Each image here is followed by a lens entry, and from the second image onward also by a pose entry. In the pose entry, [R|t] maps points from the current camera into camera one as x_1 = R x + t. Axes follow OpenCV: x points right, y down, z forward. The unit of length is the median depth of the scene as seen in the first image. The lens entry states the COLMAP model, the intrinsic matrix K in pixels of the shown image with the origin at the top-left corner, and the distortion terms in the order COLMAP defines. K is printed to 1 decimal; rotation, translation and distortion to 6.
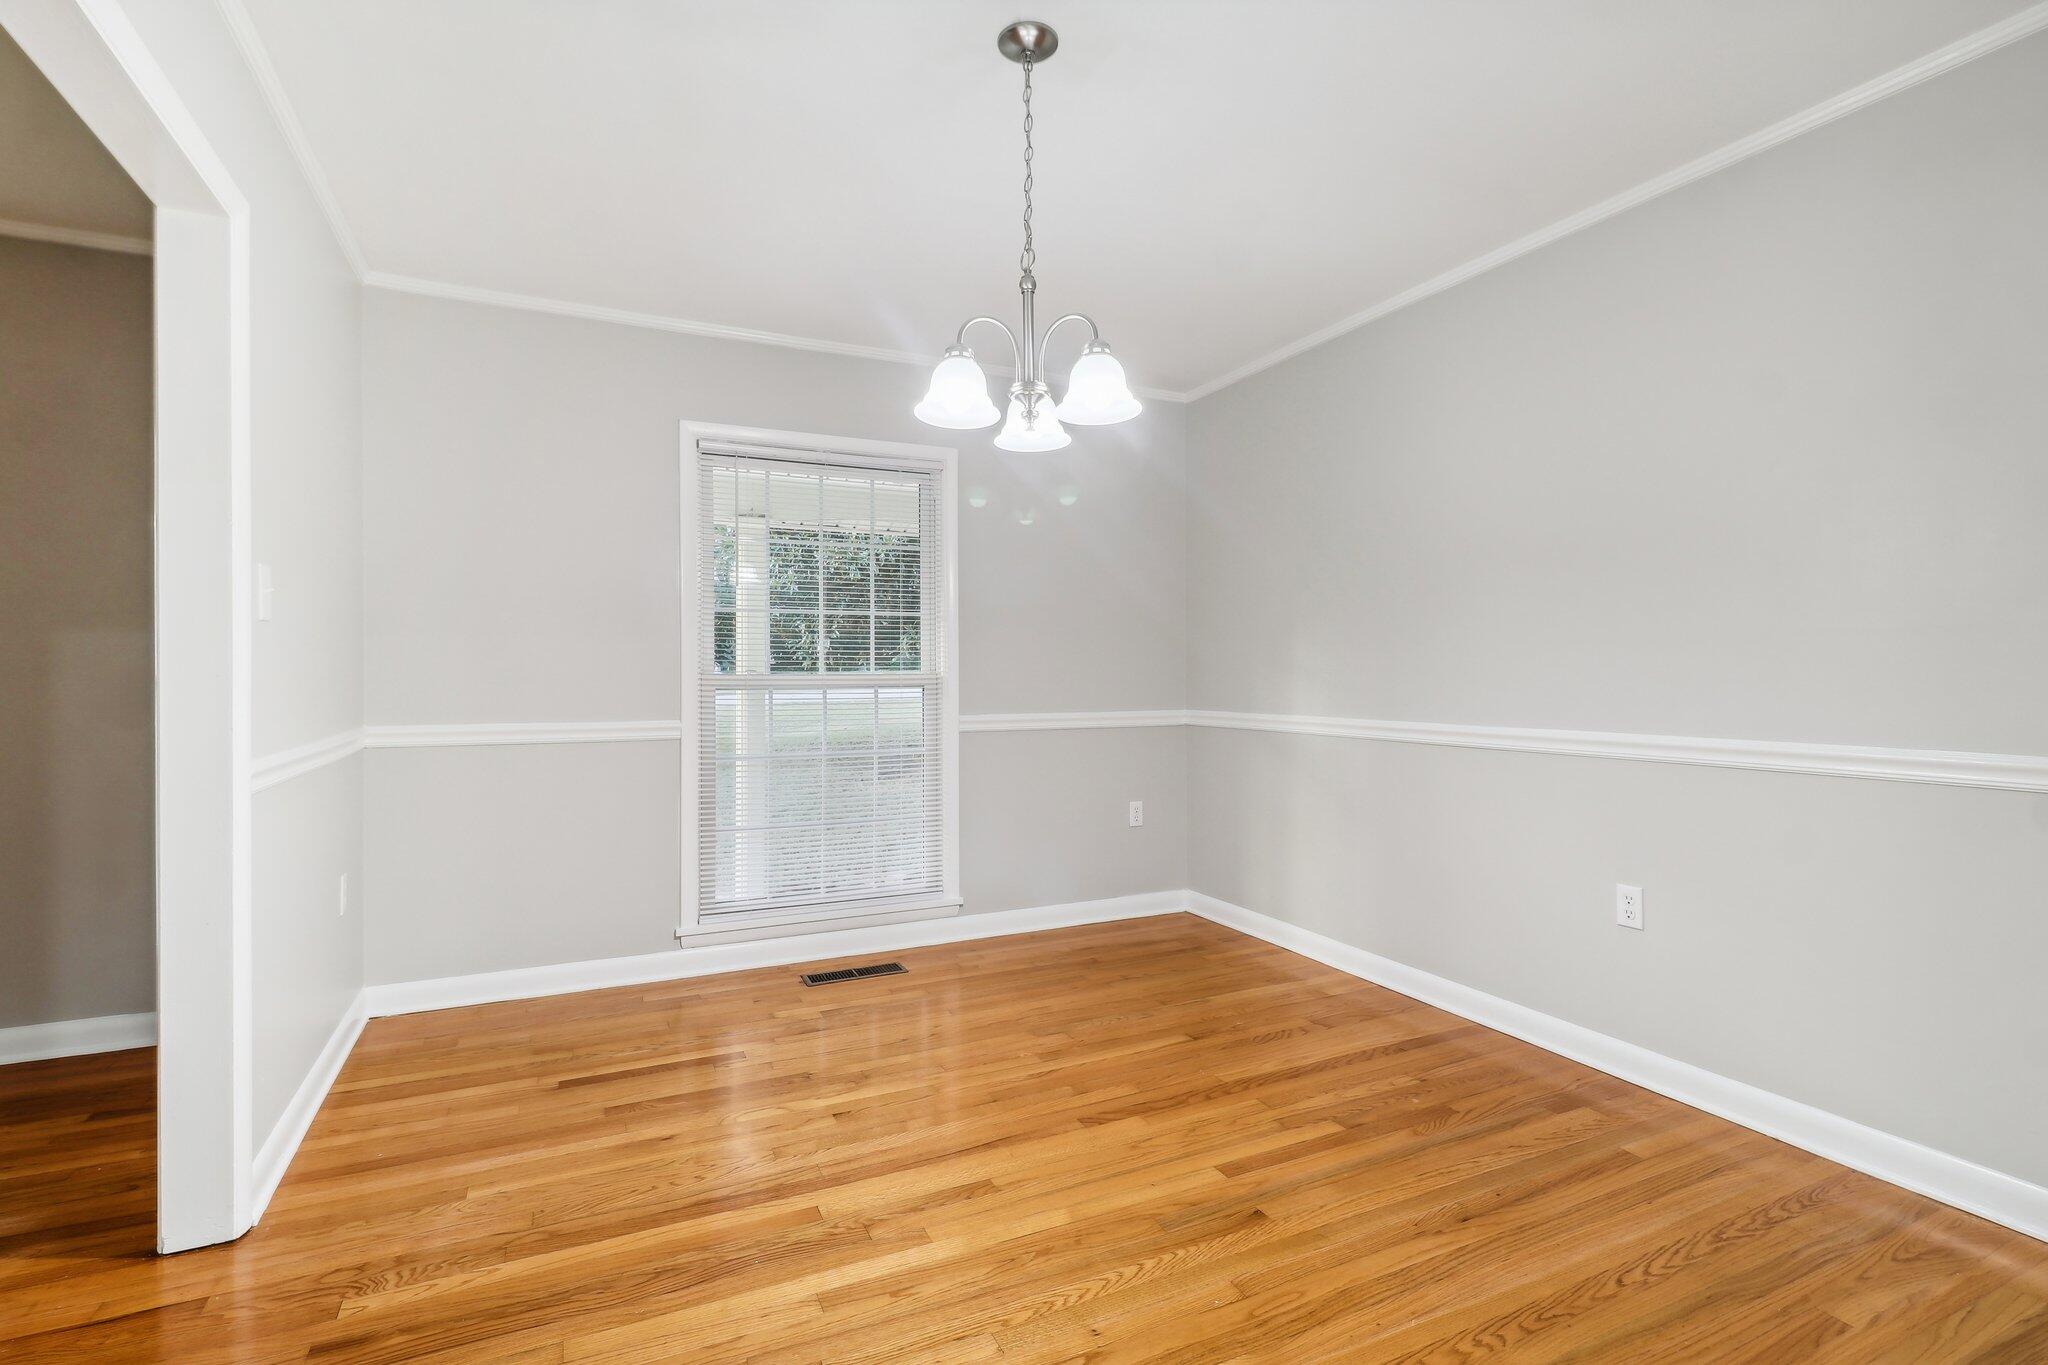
lens RADIAL K [[960.4, 0, 1025.9], [0, 960.4, 669.9], [0, 0, 1]] dist [0.018518, -0.003796]
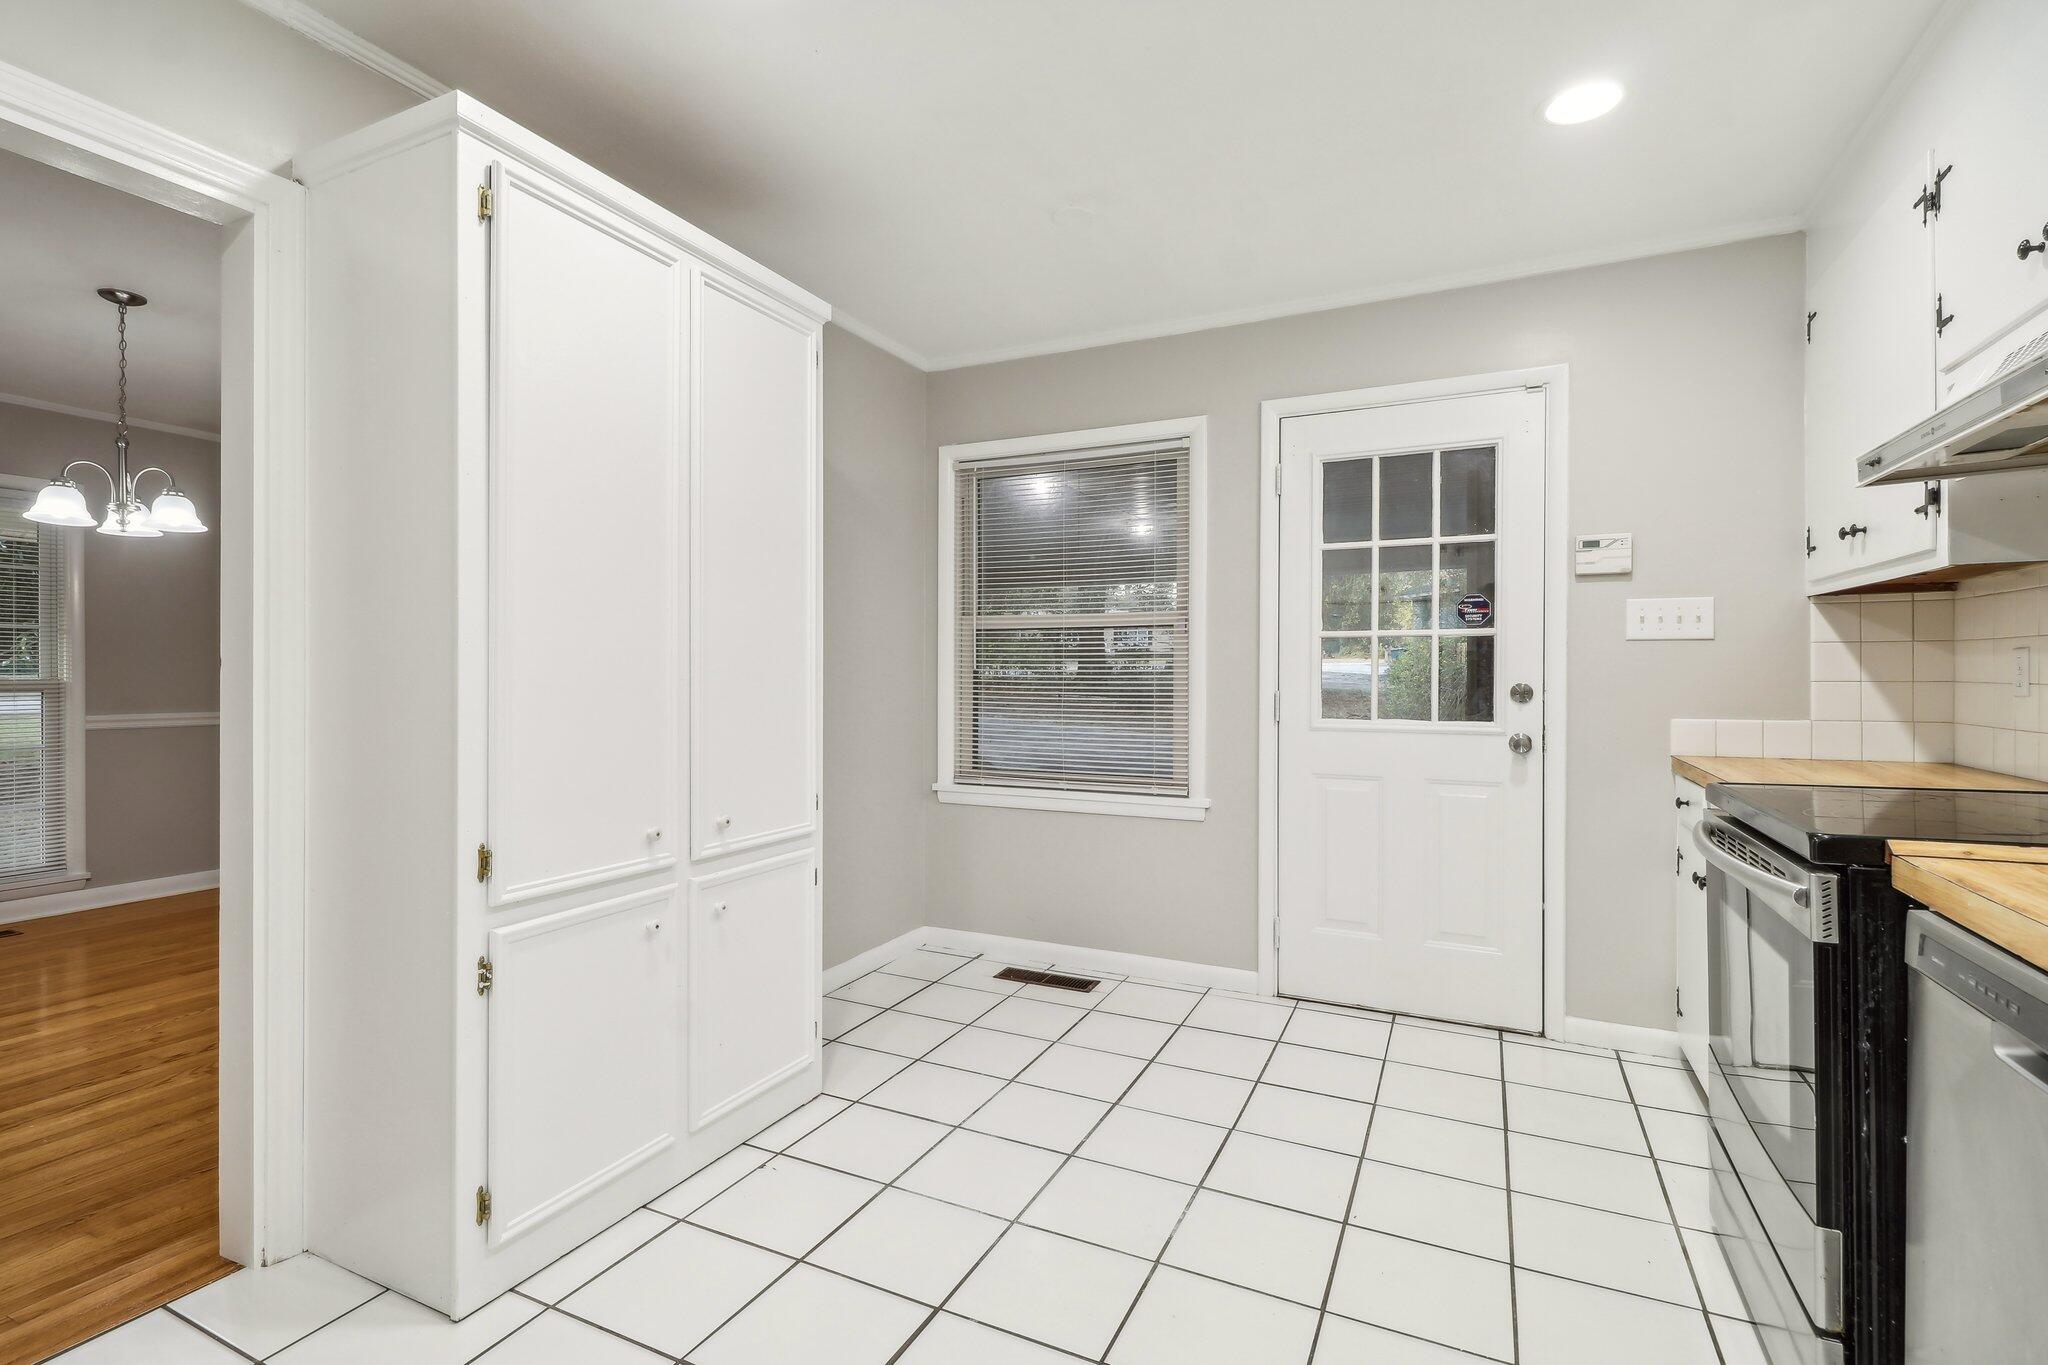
lens RADIAL K [[960.4, 0, 1016.5], [0, 960.4, 683.3], [0, 0, 1]] dist [0.018518, -0.003796]
pose [[0.786107, 0.001021, 0.618089, 0.174443], [-0.000299, 0.999999, -0.001272, 0.016393], [-0.618090, 0.000815, 0.786107, -1.253493]]
